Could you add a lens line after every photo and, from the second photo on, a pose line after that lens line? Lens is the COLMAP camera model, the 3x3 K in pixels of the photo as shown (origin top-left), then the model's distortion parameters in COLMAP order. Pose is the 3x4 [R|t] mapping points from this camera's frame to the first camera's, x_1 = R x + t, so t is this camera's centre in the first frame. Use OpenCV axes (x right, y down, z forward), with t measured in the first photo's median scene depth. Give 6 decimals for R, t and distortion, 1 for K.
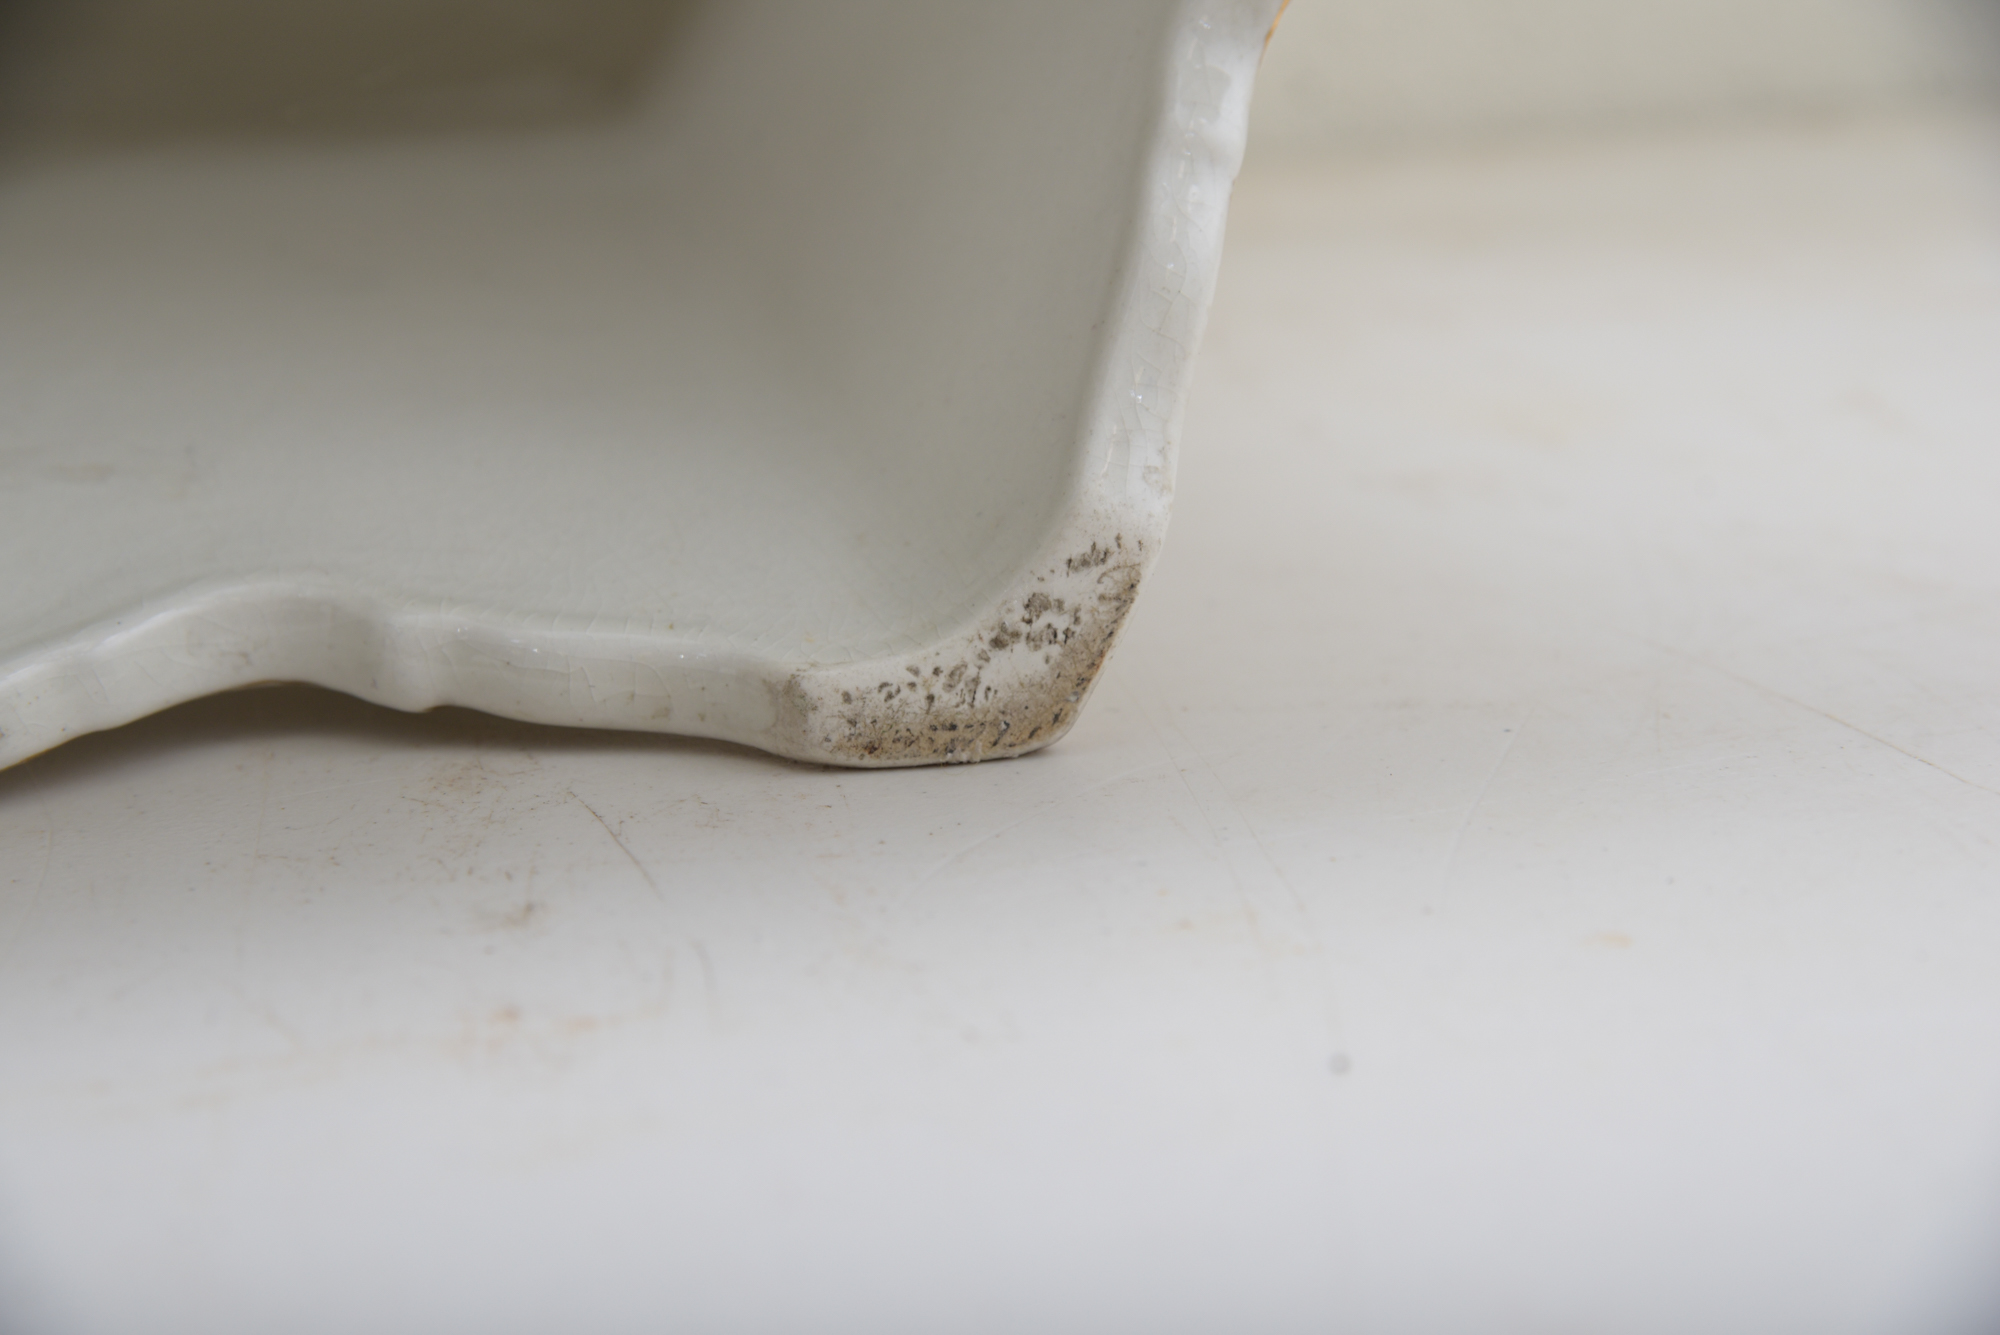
lens RADIAL K [[3767.4, 0, 995.8], [0, 3767.4, 752.7], [0, 0, 1]] dist [0.140995, 0.285516]
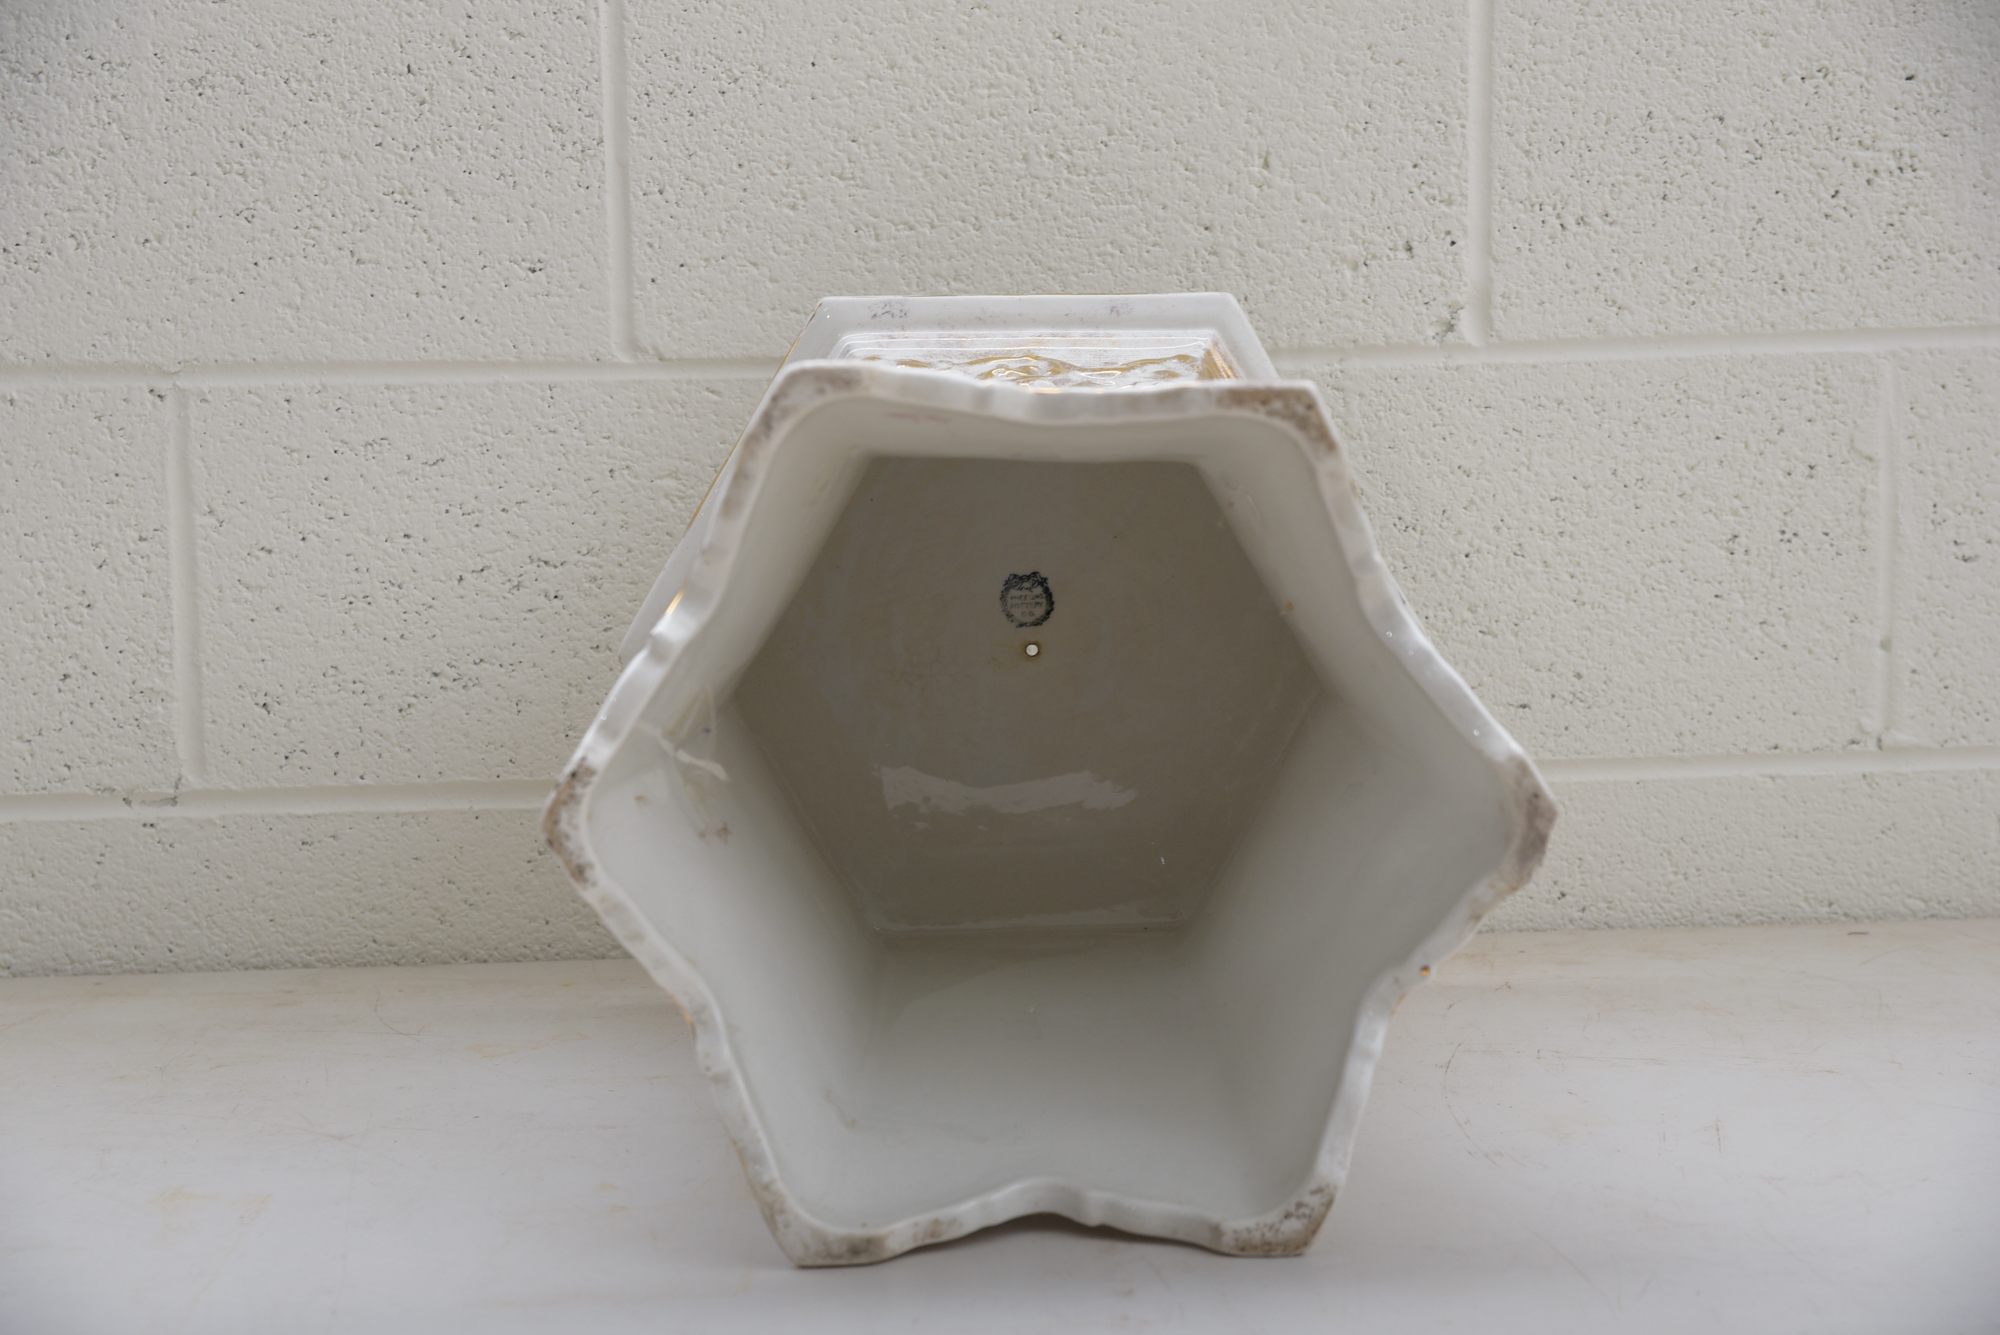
lens RADIAL K [[3665.8, 0, 1000.0], [0, 3665.8, 667.5], [0, 0, 1]] dist [0.021088, 1.651666]
pose [[0.988410, 0.045294, -0.144891, 0.179536], [-0.067676, 0.985830, -0.153493, 0.004223], [0.135886, 0.161520, 0.977469, -1.971911]]
